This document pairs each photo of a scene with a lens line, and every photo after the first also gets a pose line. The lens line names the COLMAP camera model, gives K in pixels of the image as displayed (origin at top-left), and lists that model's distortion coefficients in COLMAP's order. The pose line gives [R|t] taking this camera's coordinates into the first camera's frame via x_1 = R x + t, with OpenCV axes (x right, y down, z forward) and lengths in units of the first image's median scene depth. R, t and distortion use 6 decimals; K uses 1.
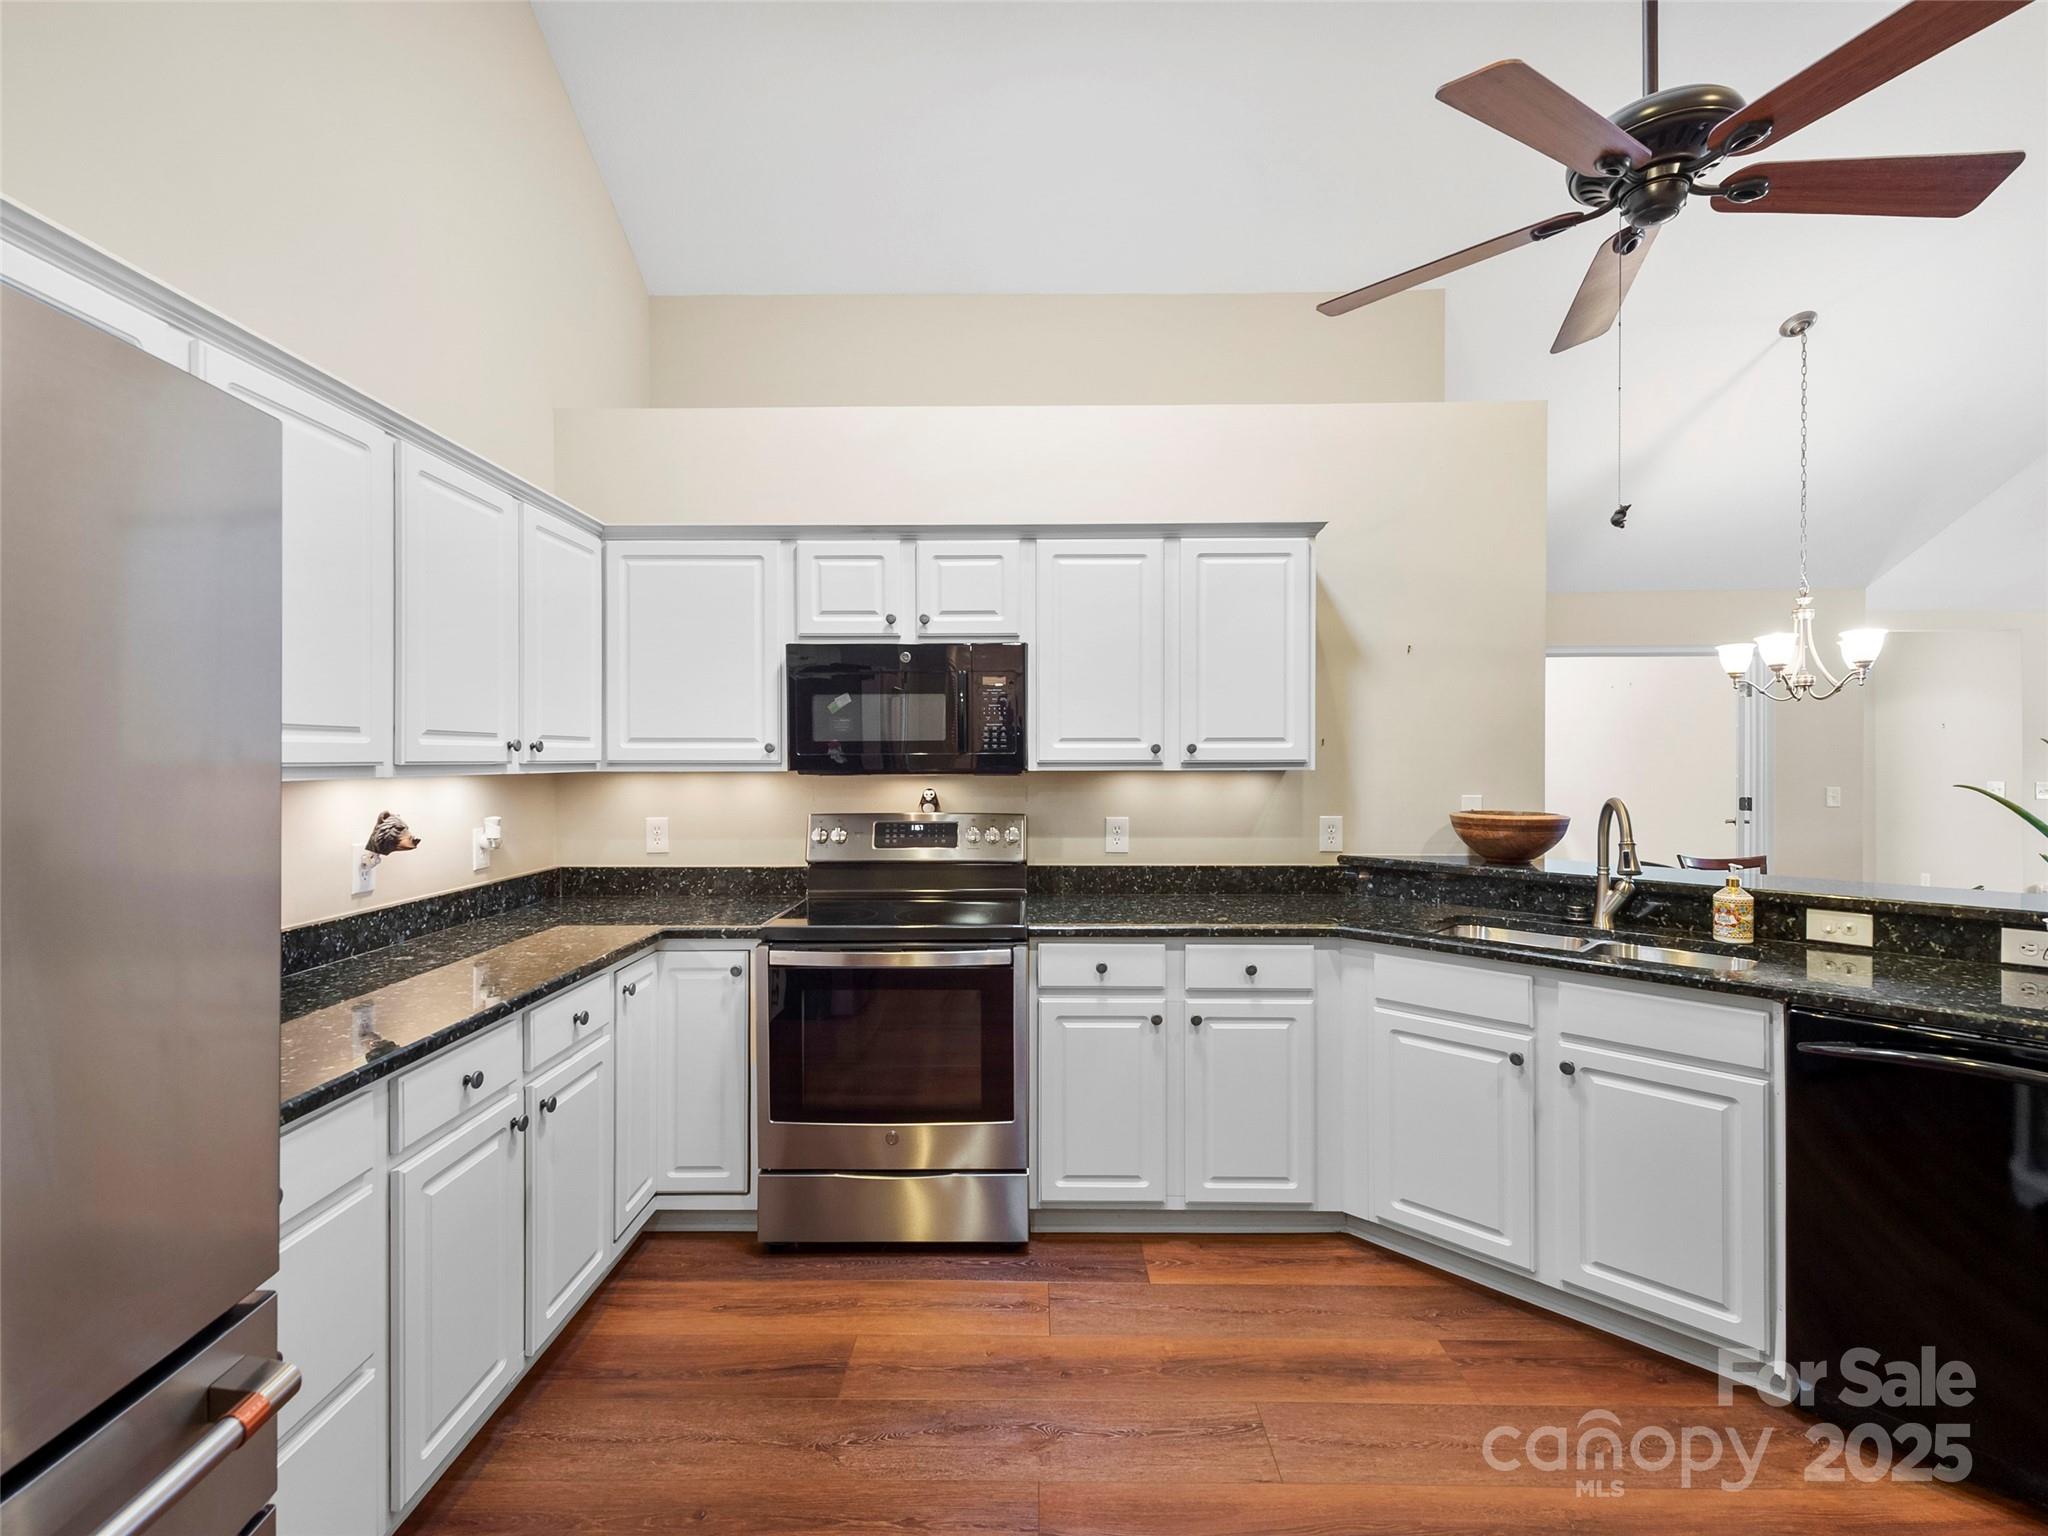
lens RADIAL K [[898.1, 0, 1017.9], [0, 898.1, 757.3], [0, 0, 1]] dist [0.001476, -0.006714]
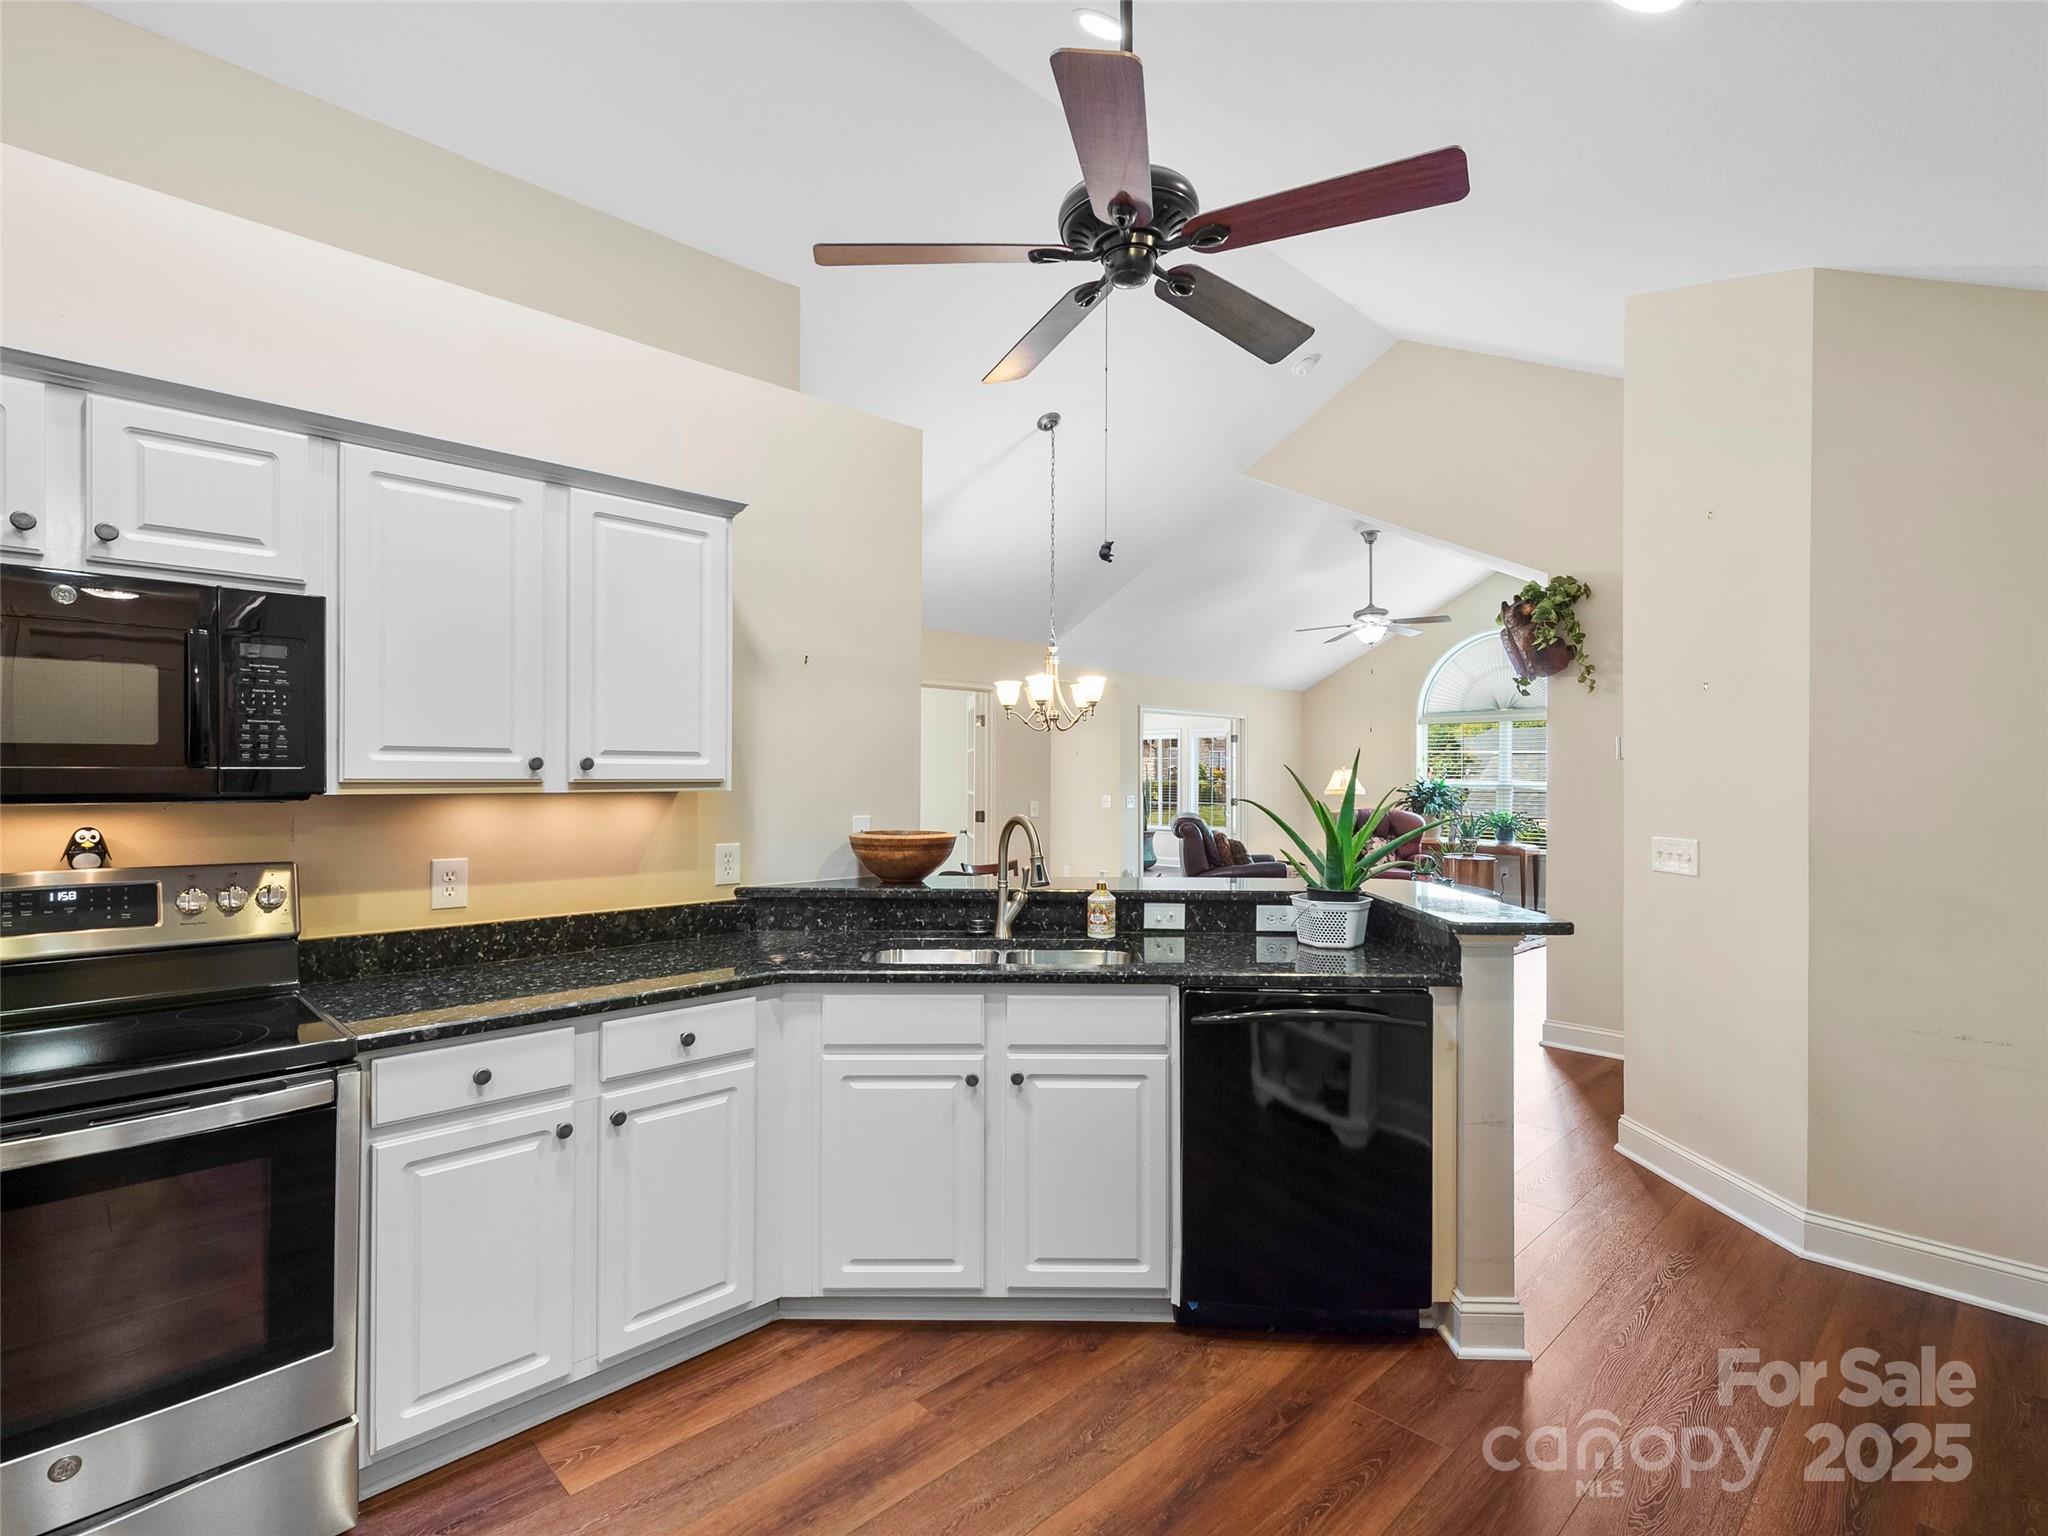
lens RADIAL K [[963.4, 0, 1019.9], [0, 963.4, 774.7], [0, 0, 1]] dist [-0.000139, -0.001485]
pose [[0.713475, 0.004748, 0.700665, -0.133360], [-0.003548, 0.999989, -0.003163, 0.000800], [-0.700672, -0.000229, 0.713484, 0.173180]]
